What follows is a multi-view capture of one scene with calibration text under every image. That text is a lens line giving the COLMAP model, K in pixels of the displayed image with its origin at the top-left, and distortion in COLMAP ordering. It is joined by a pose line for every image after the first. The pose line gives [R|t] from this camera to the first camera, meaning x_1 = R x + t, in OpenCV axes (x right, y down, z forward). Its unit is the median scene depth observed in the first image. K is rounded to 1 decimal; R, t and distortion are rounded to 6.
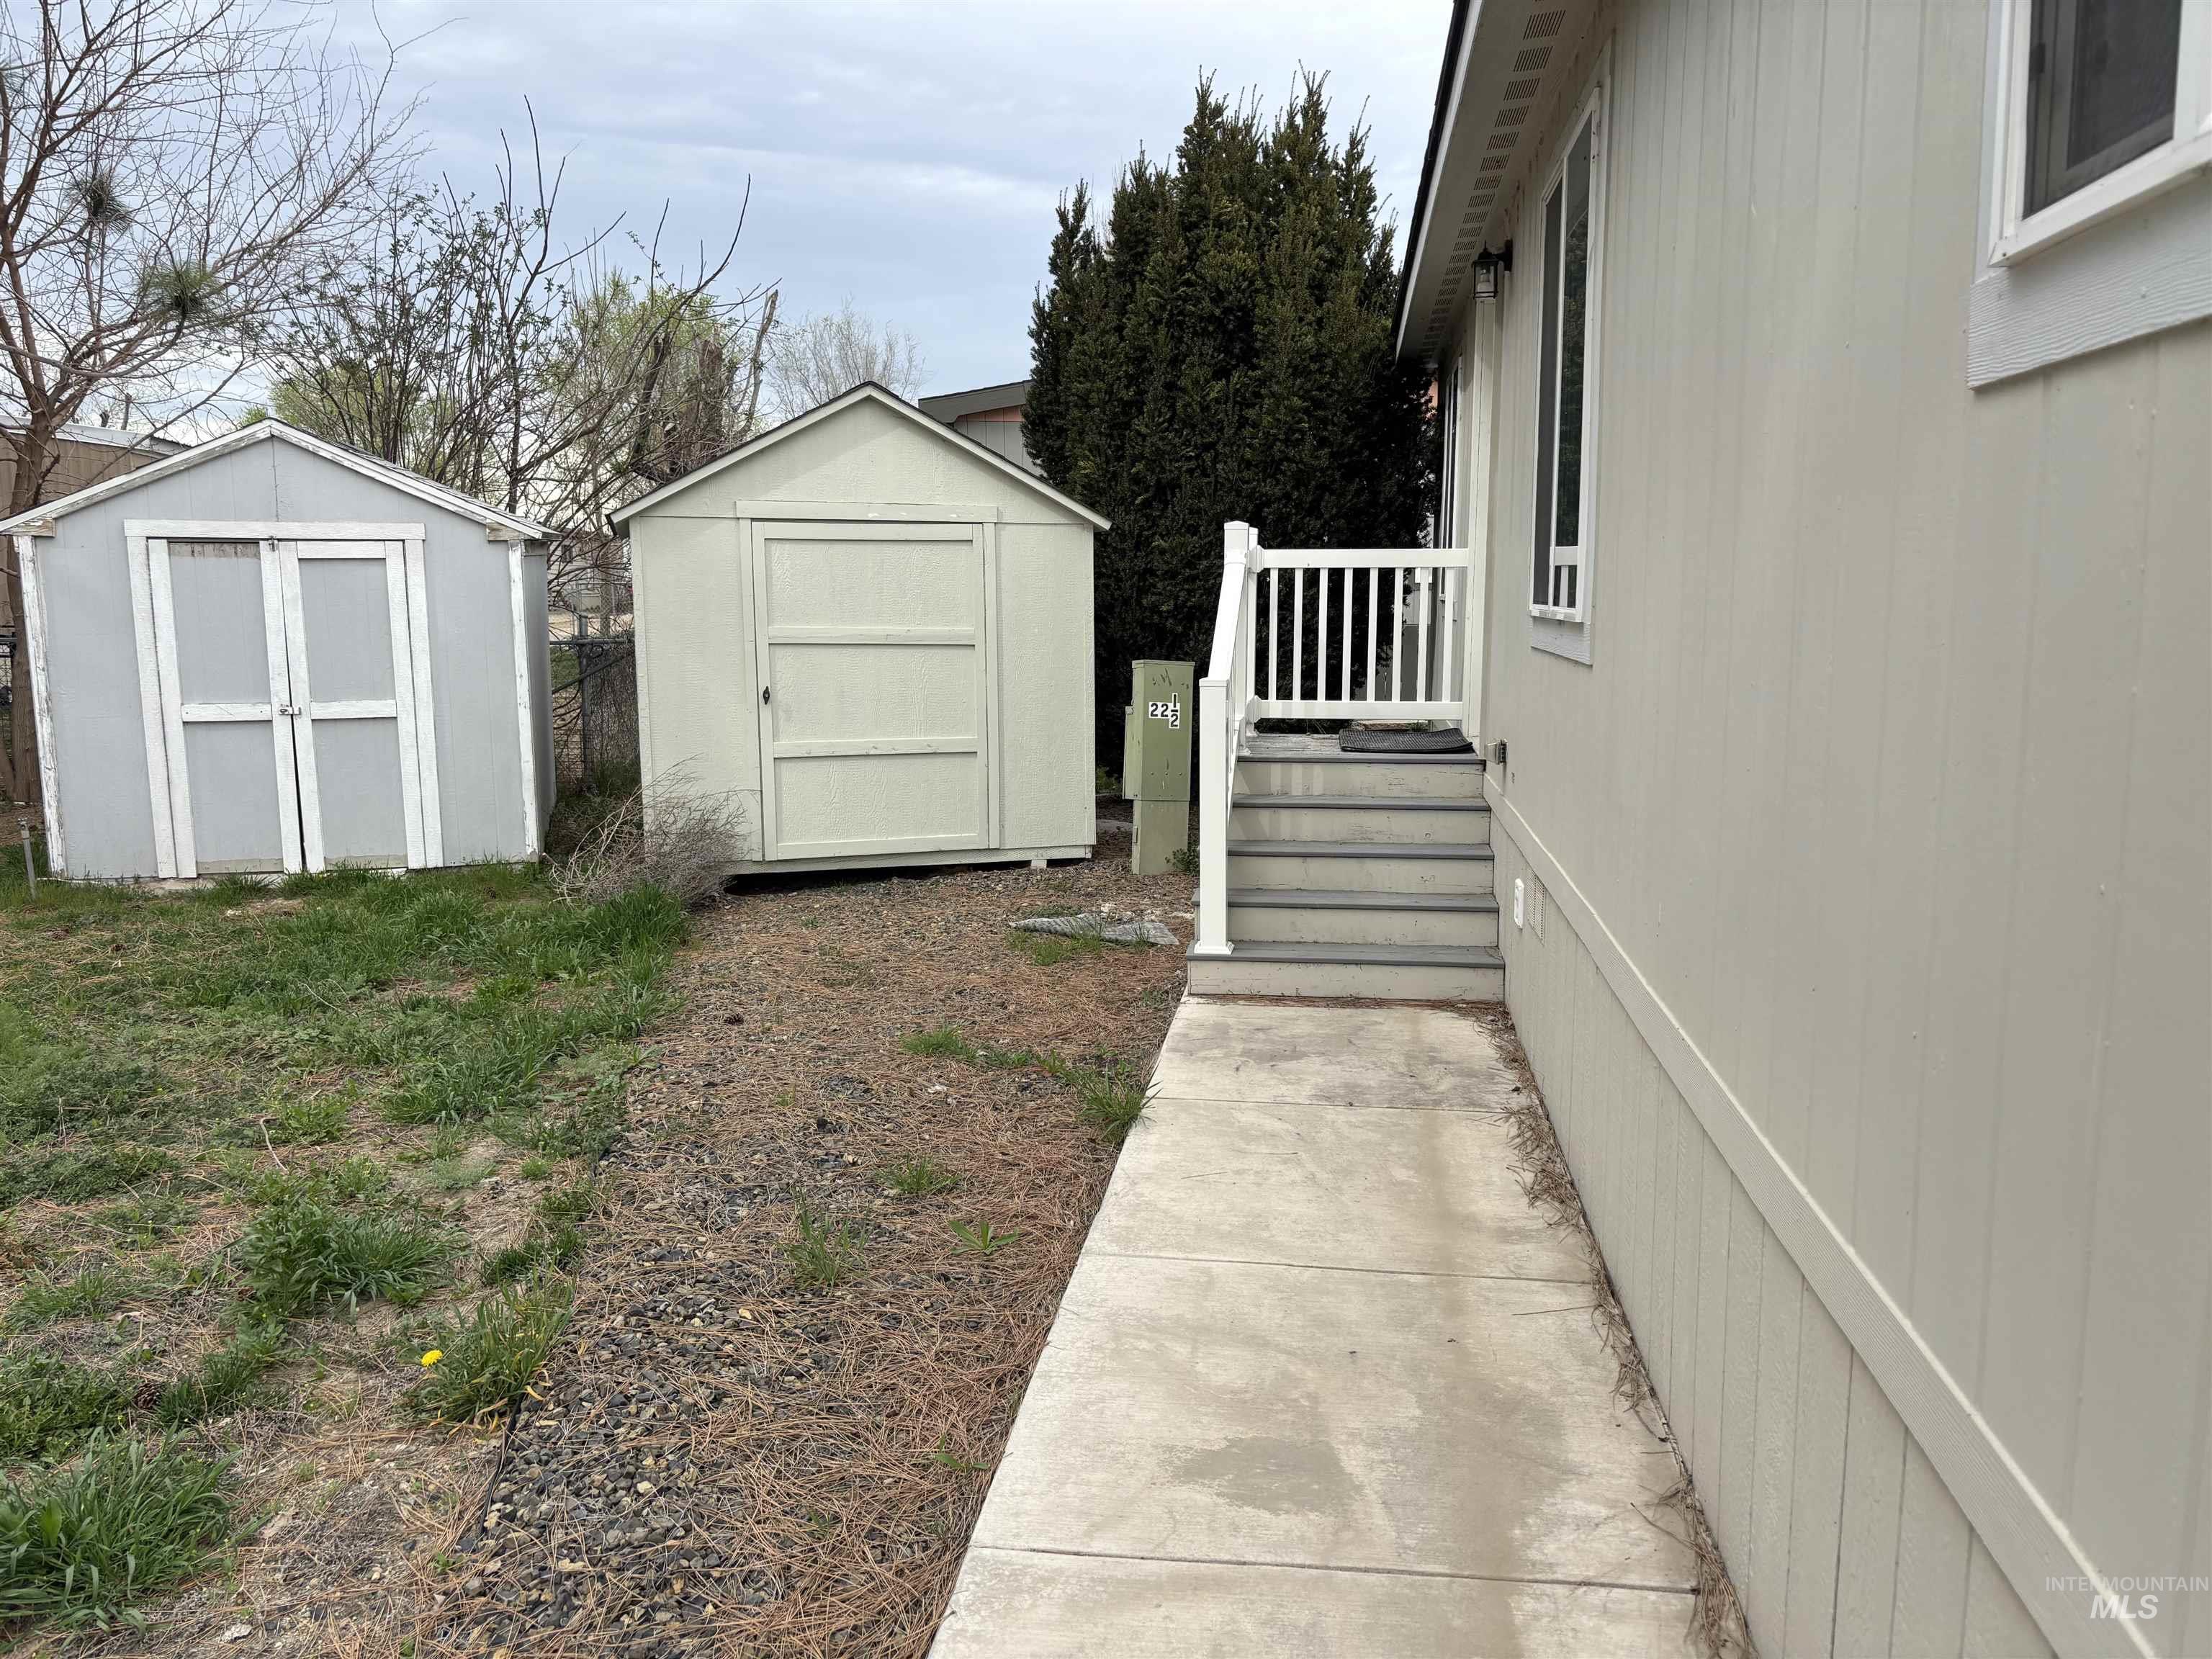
lens RADIAL K [[1669.9, 0, 1117.8], [0, 1669.9, 825.3], [0, 0, 1]] dist [0.040621, -0.043649]
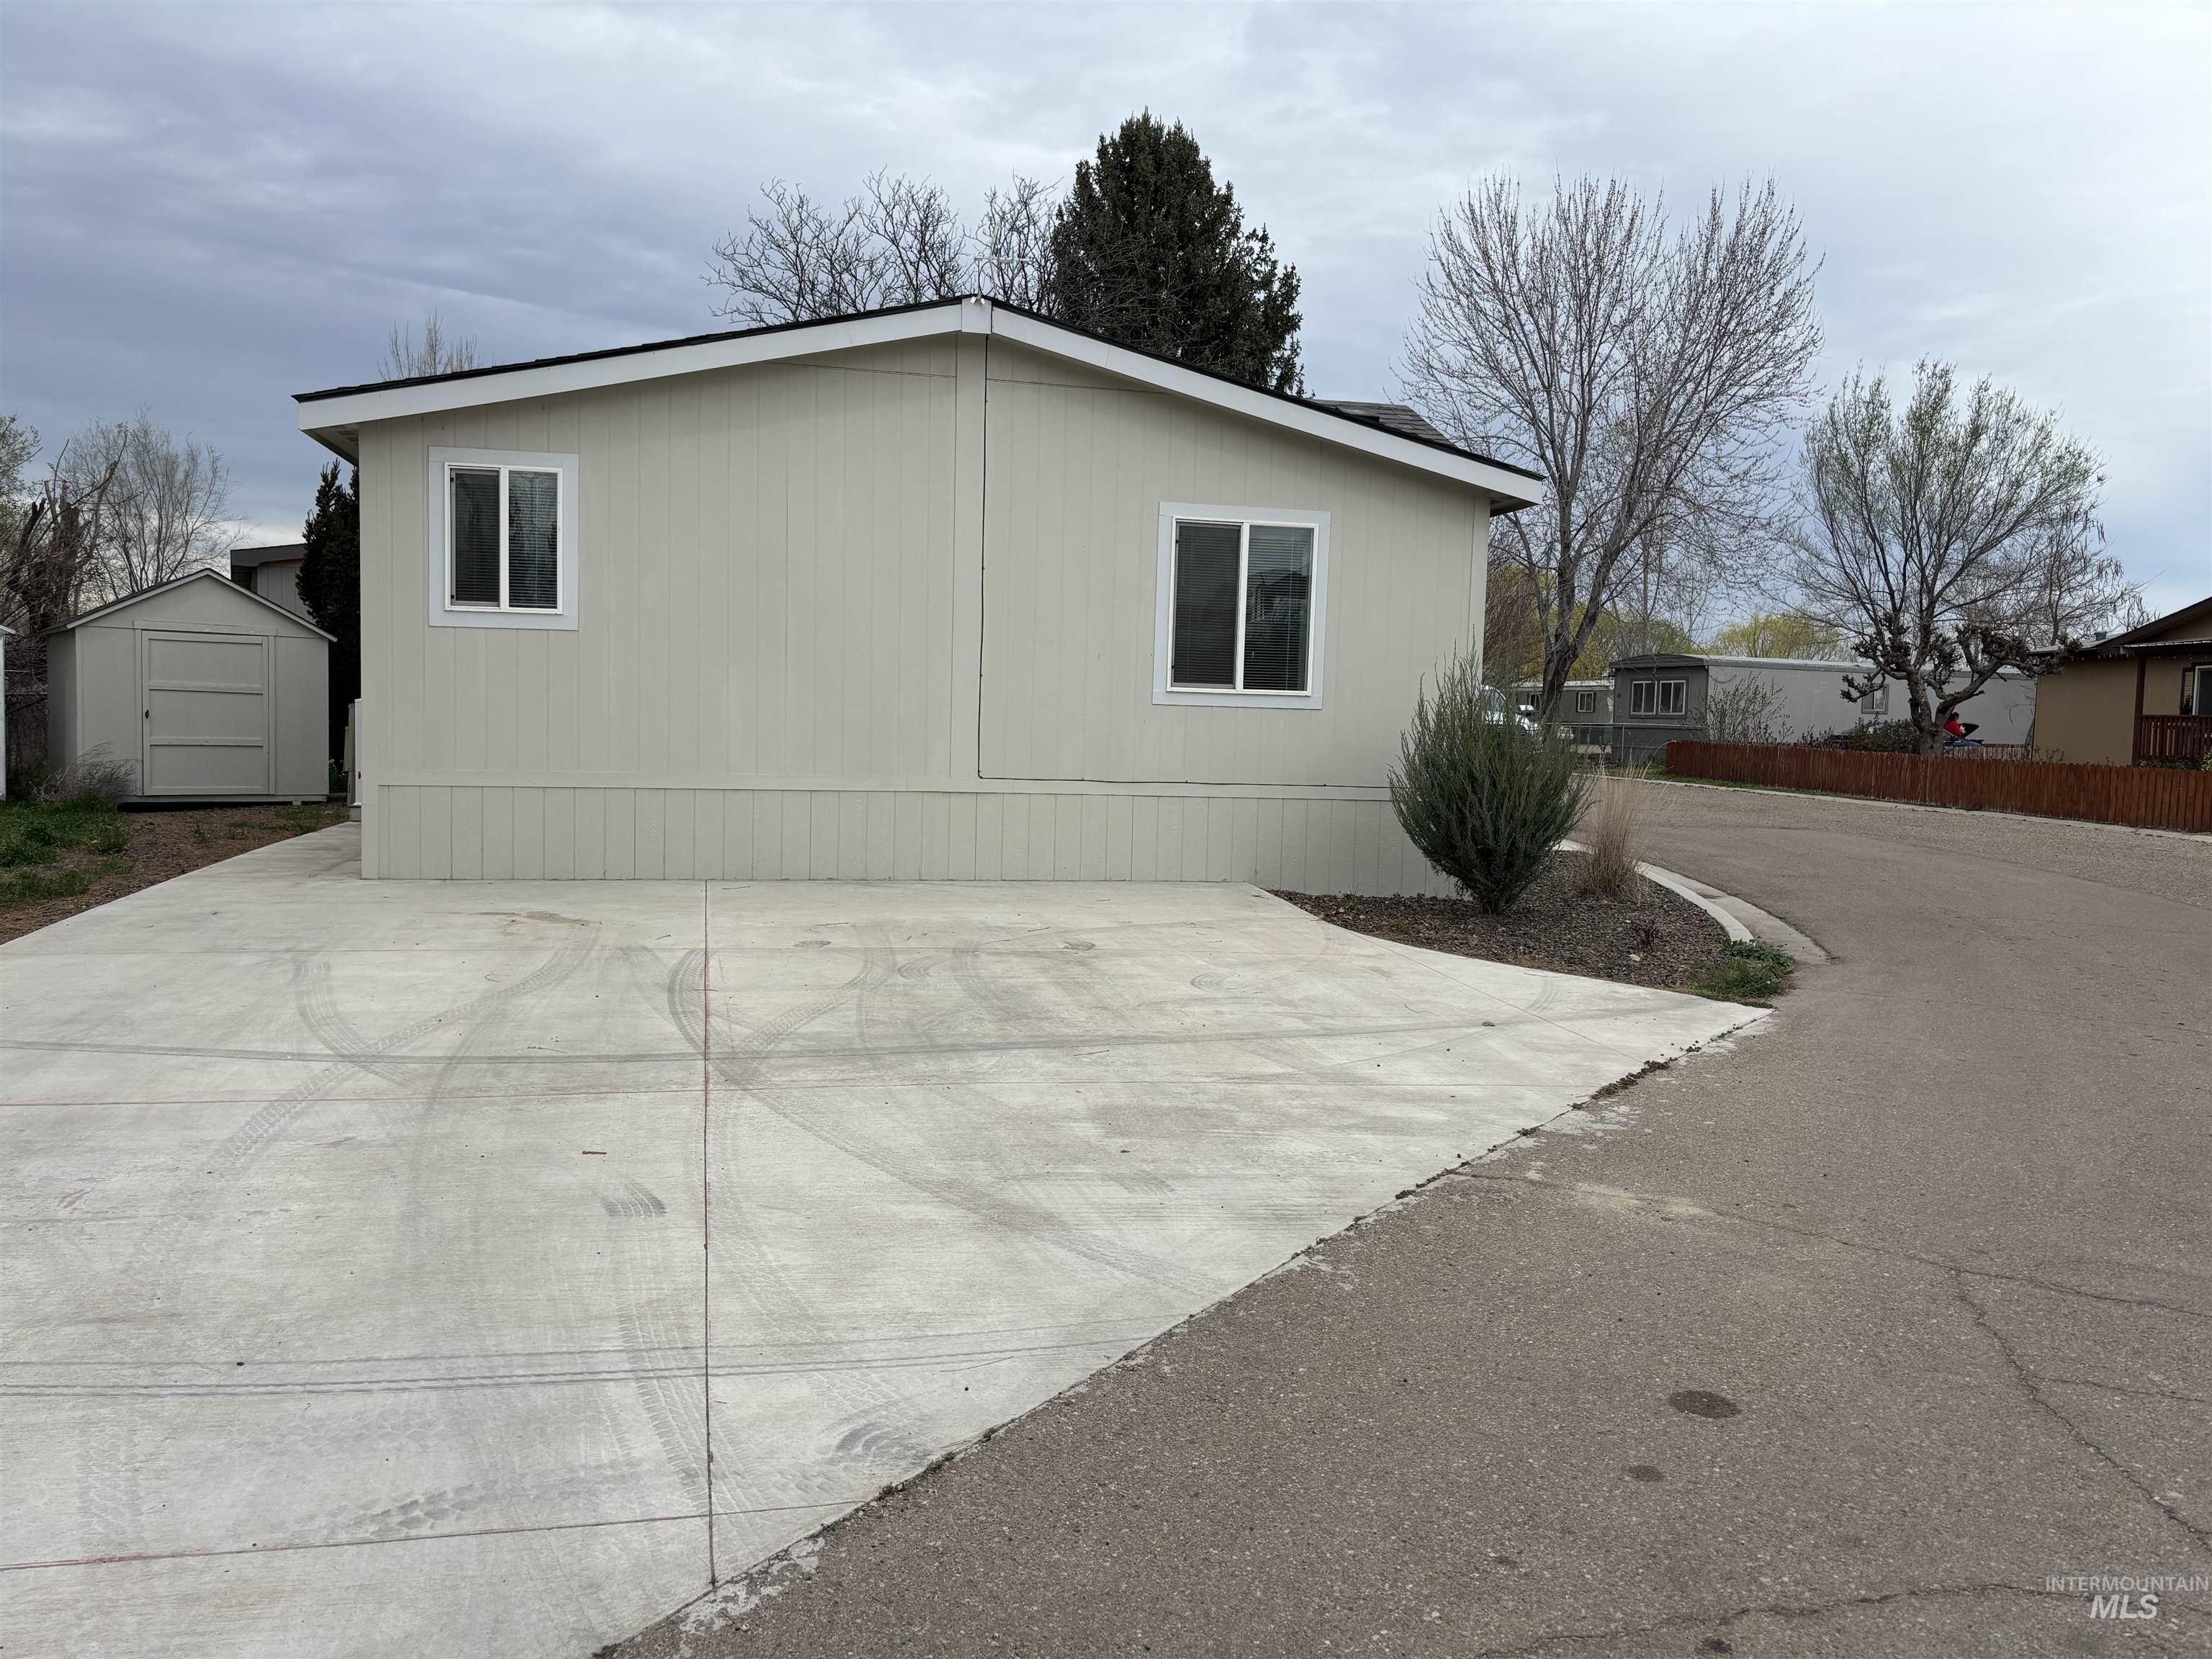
lens RADIAL K [[1669.5, 0, 1104.3], [0, 1669.5, 809.3], [0, 0, 1]] dist [0.058496, -0.075136]
pose [[0.932628, 0.017786, 0.360402, 0.133646], [0.015909, 0.995787, -0.090310, 0.235718], [-0.360490, 0.089959, 0.928415, -1.276410]]
